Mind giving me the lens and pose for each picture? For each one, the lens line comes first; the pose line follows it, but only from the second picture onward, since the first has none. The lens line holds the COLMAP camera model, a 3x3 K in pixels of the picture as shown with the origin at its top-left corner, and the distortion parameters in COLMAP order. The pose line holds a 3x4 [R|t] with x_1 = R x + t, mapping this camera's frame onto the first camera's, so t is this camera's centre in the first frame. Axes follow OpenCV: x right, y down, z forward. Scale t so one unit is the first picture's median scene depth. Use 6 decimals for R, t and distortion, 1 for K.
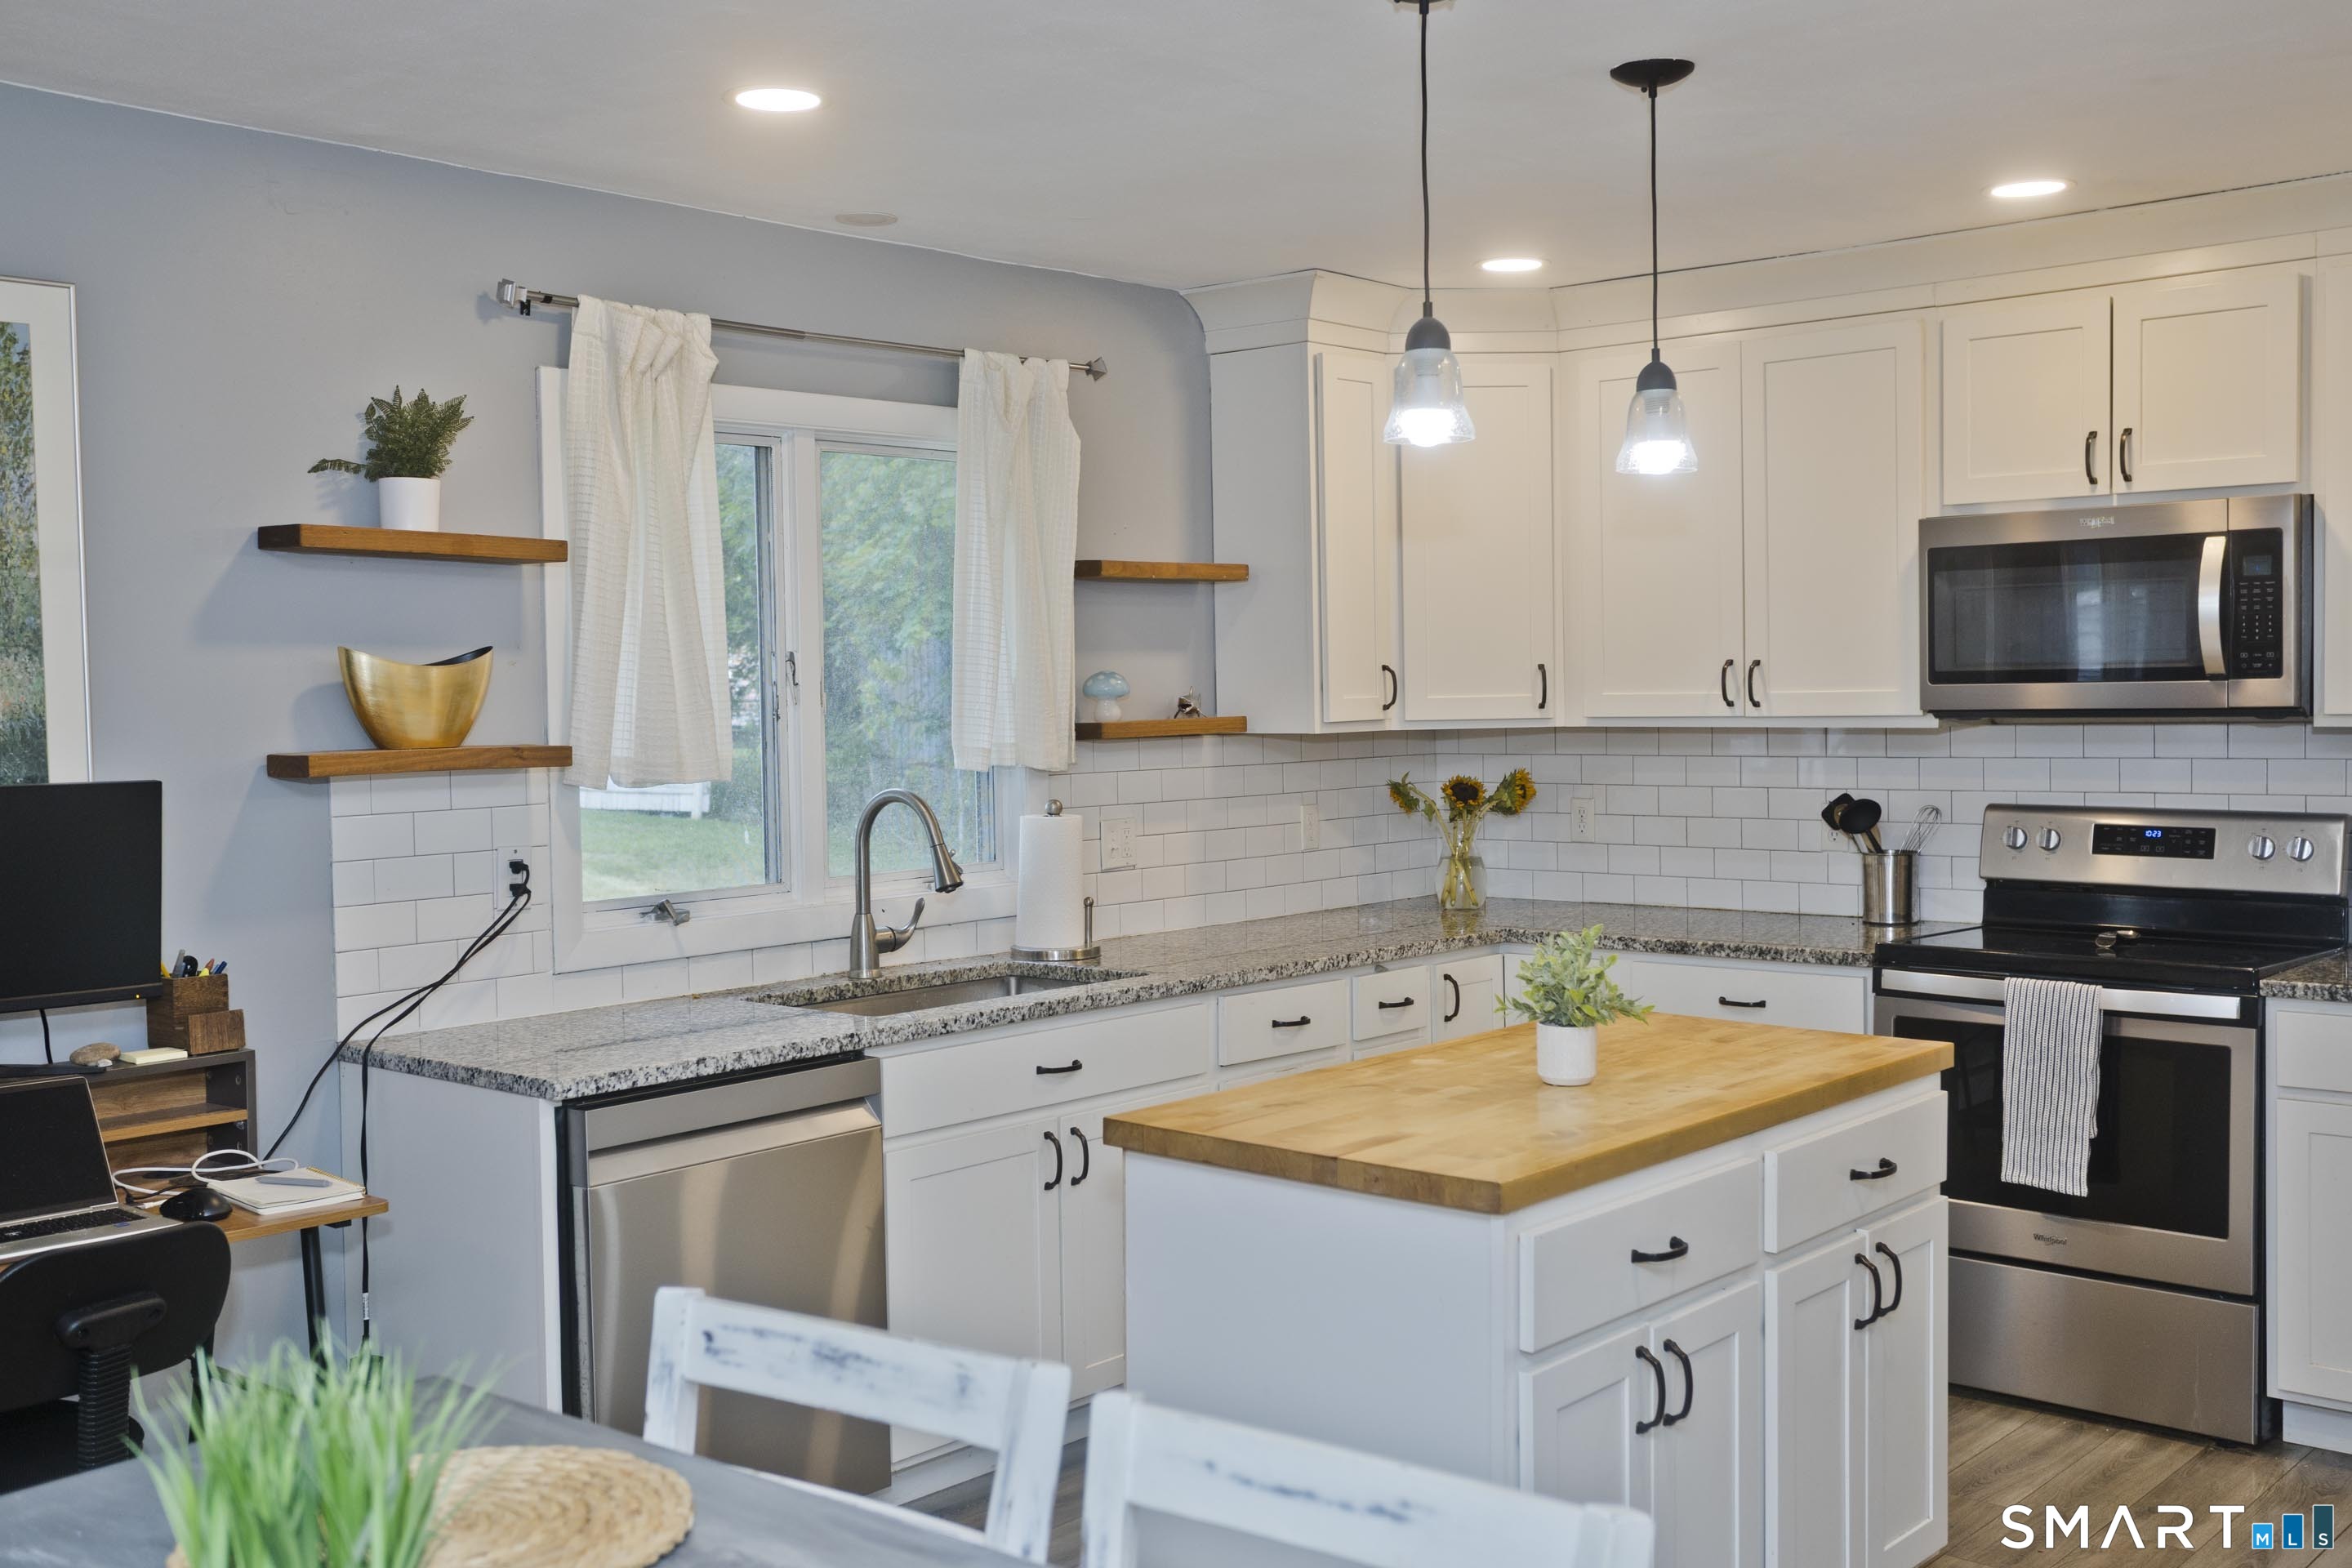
lens RADIAL K [[2348.9, 0, 1187.7], [0, 2348.9, 774.4], [0, 0, 1]] dist [0.018402, 0.000000]
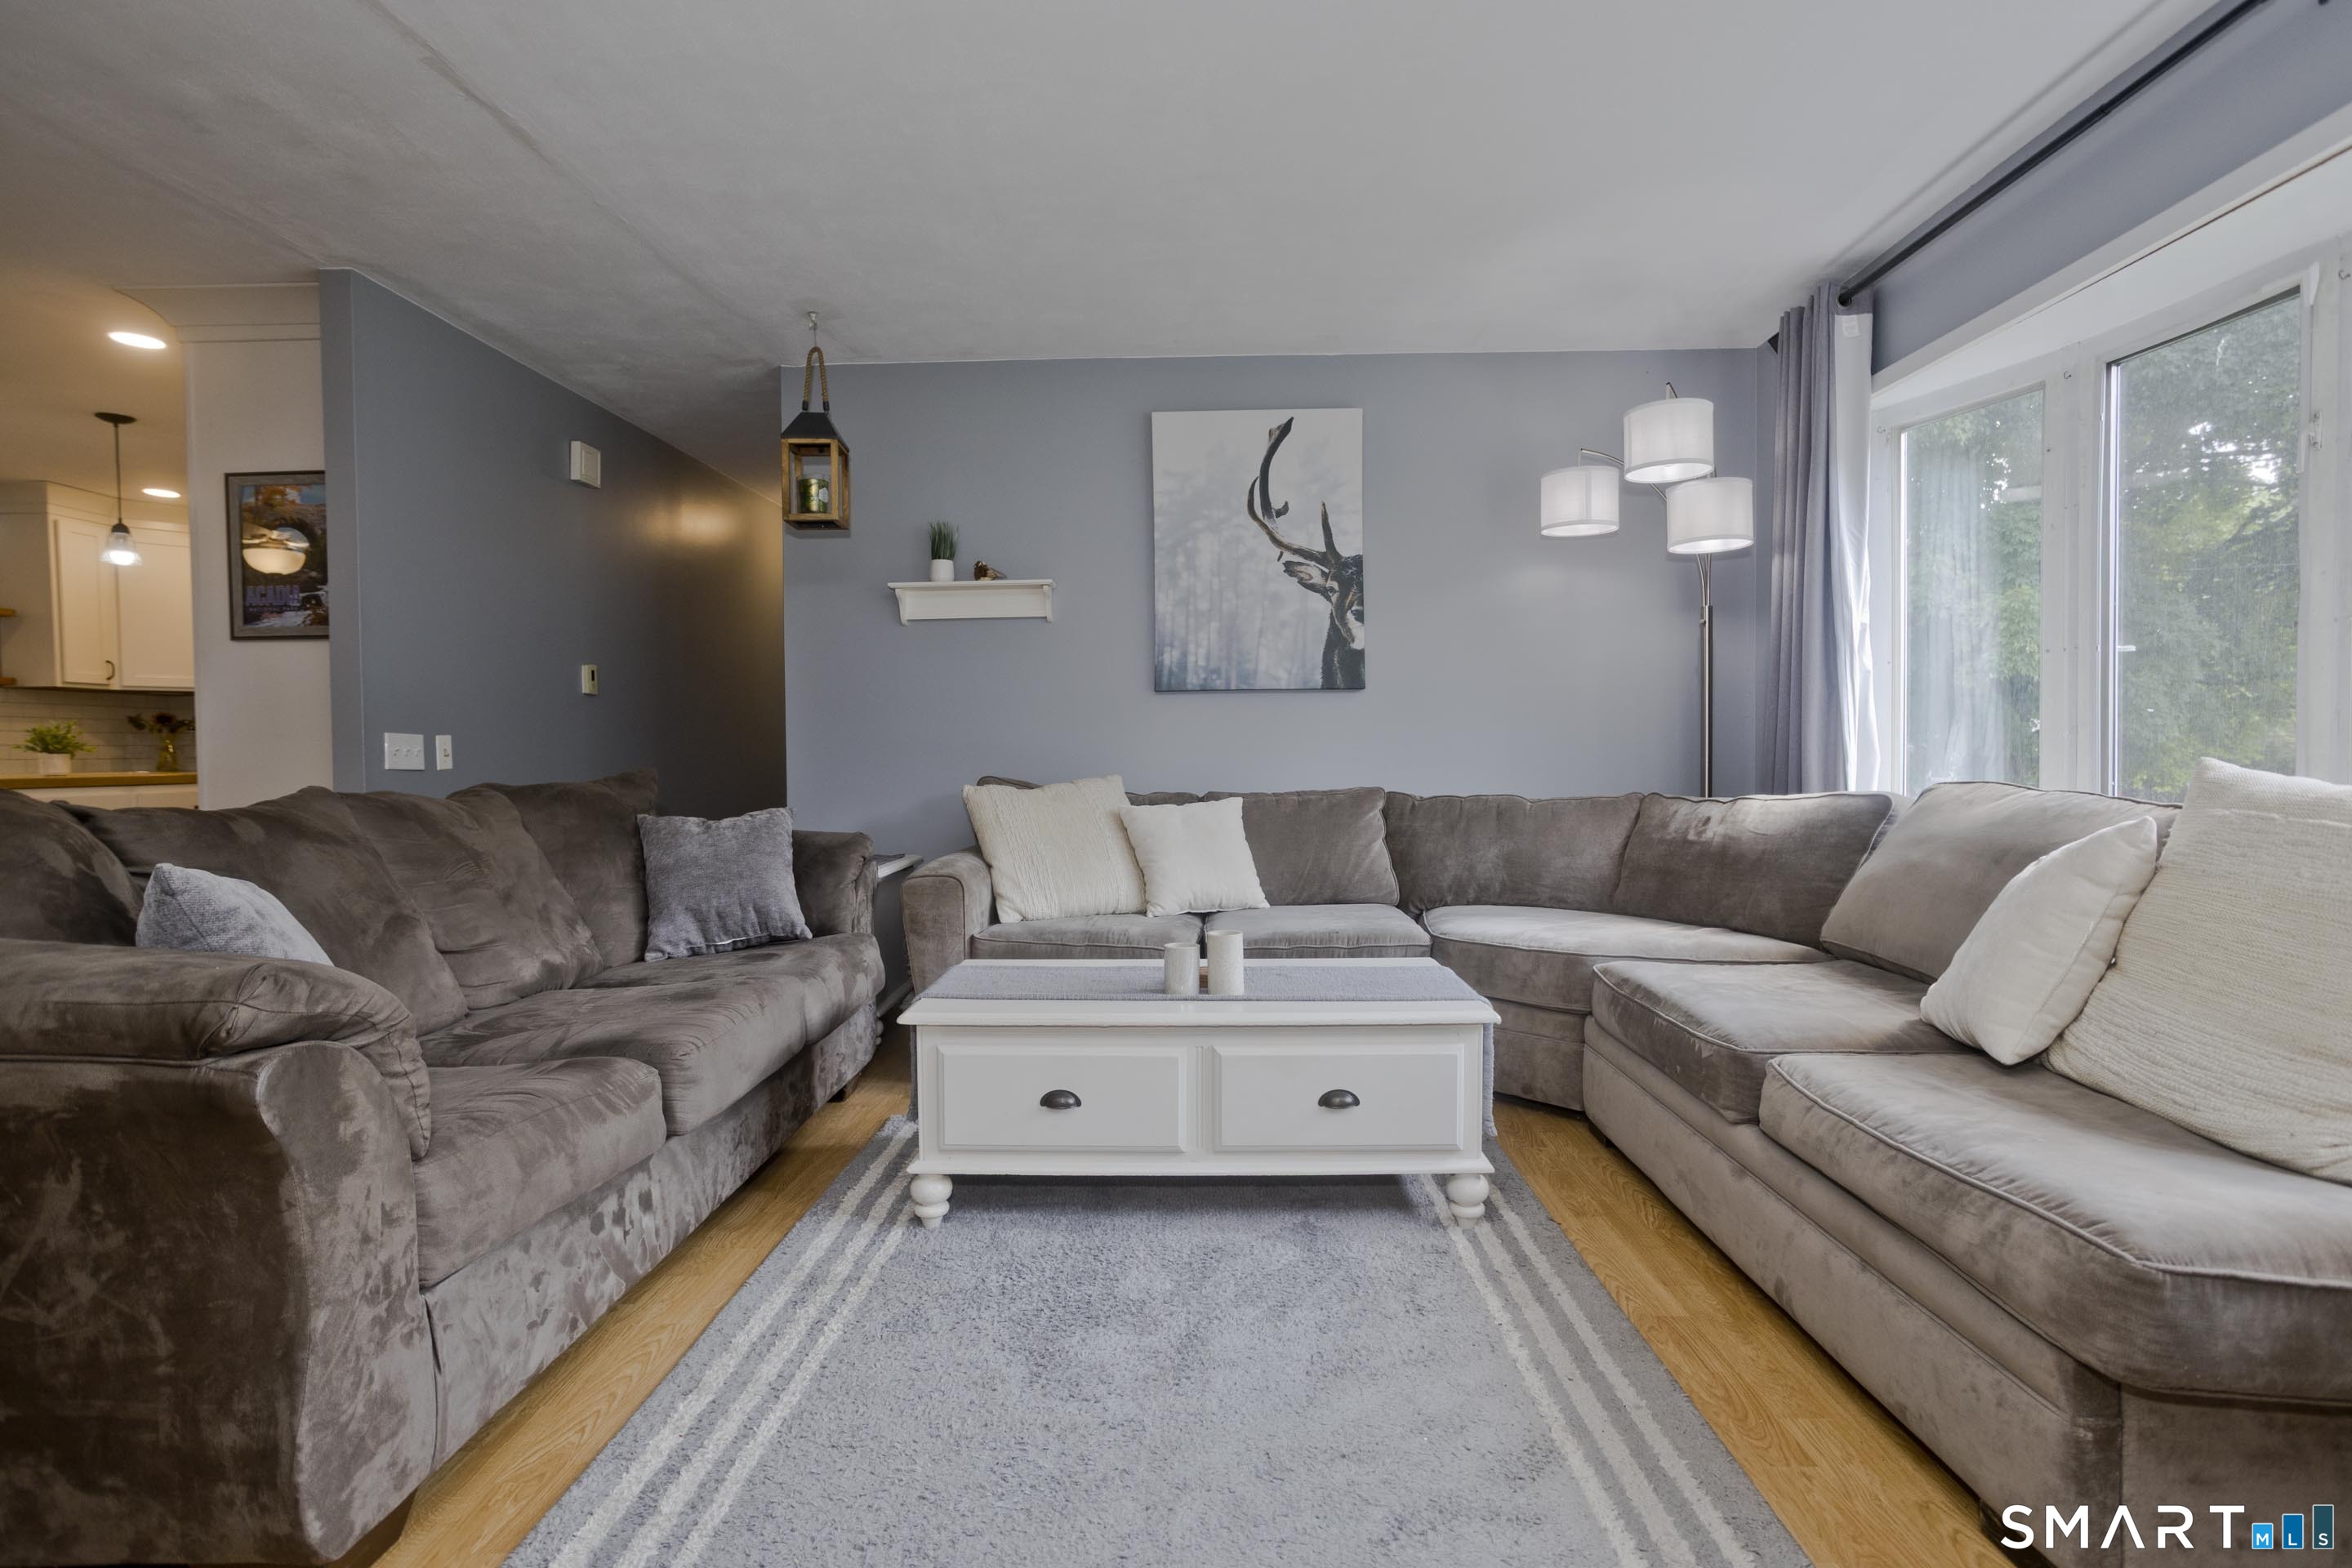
lens RADIAL K [[1125.5, 0, 1173.6], [0, 1125.5, 783.3], [0, 0, 1]] dist [-0.032956, 0.018501]
pose [[0.783932, -0.008323, 0.620792, 0.284197], [0.020094, 0.999726, -0.011971, 0.135724], [-0.620522, 0.021859, 0.783884, -0.622221]]
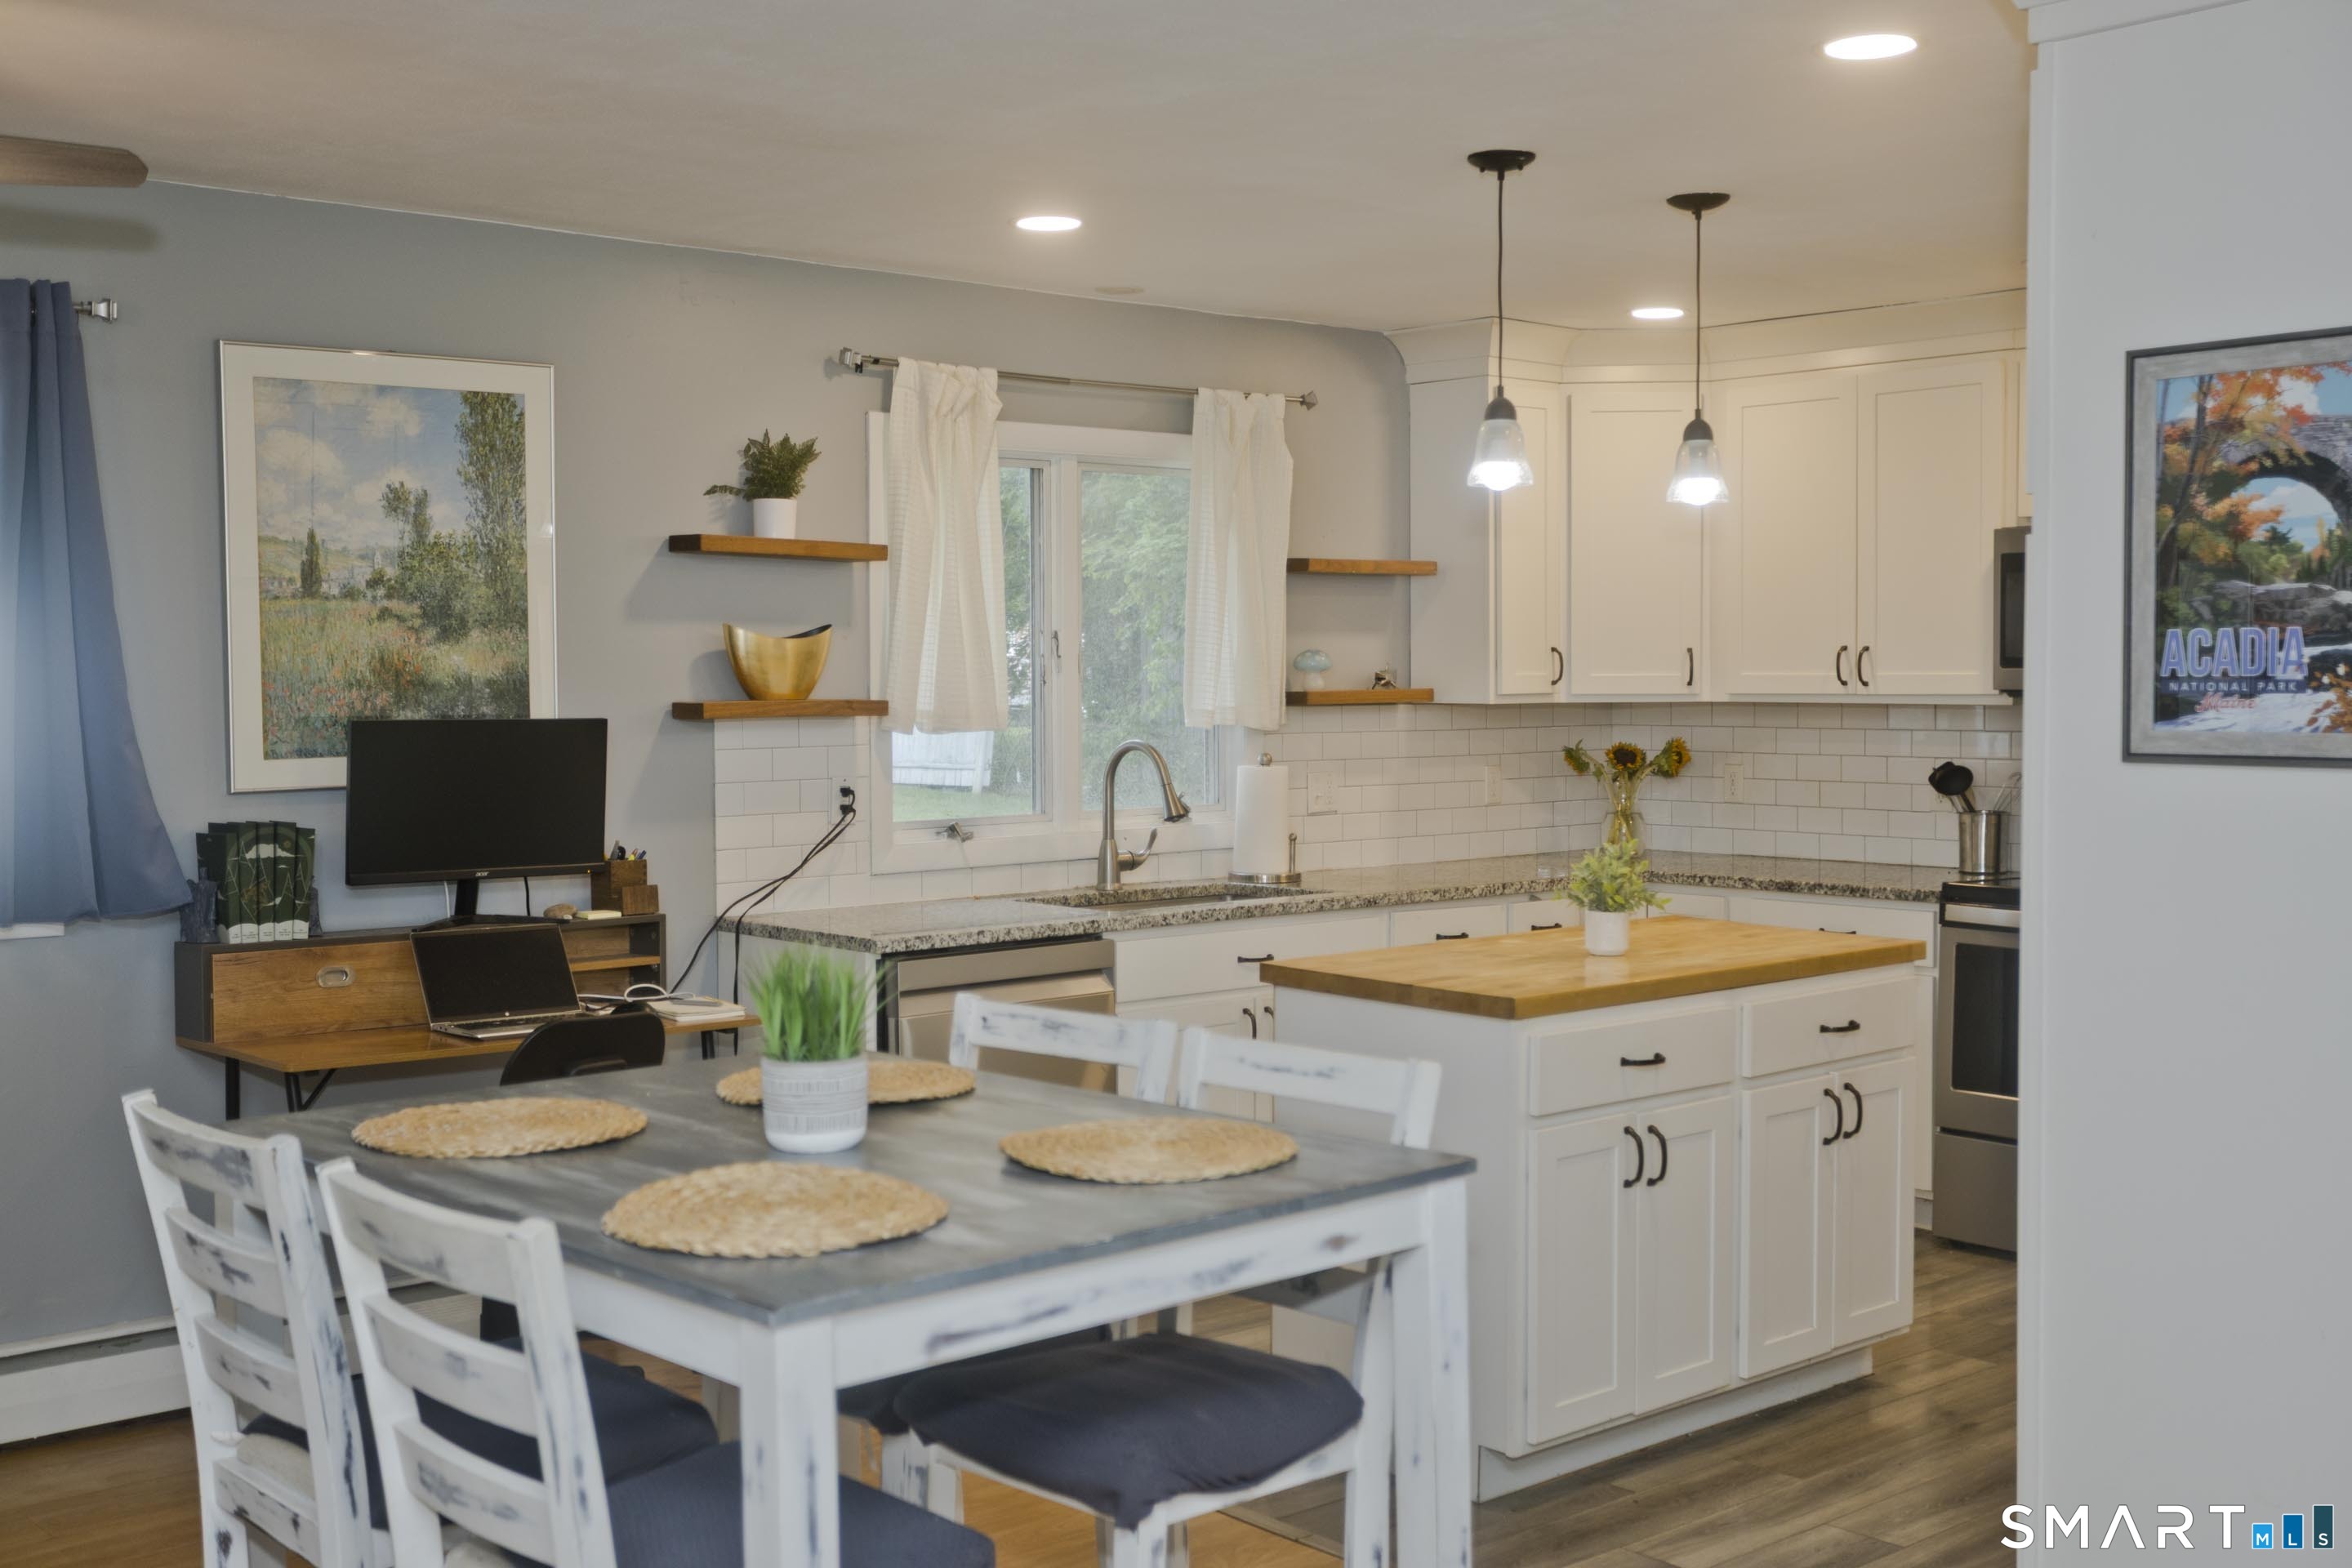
lens RADIAL K [[2536.5, 0, 1189.4], [0, 2536.5, 774.5], [0, 0, 1]] dist [0.026134, 0.000000]
pose [[0.992361, 0.017612, -0.122104, 0.073981], [-0.017136, 0.999841, 0.004949, 0.017997], [0.122172, -0.002818, 0.992505, -0.361446]]
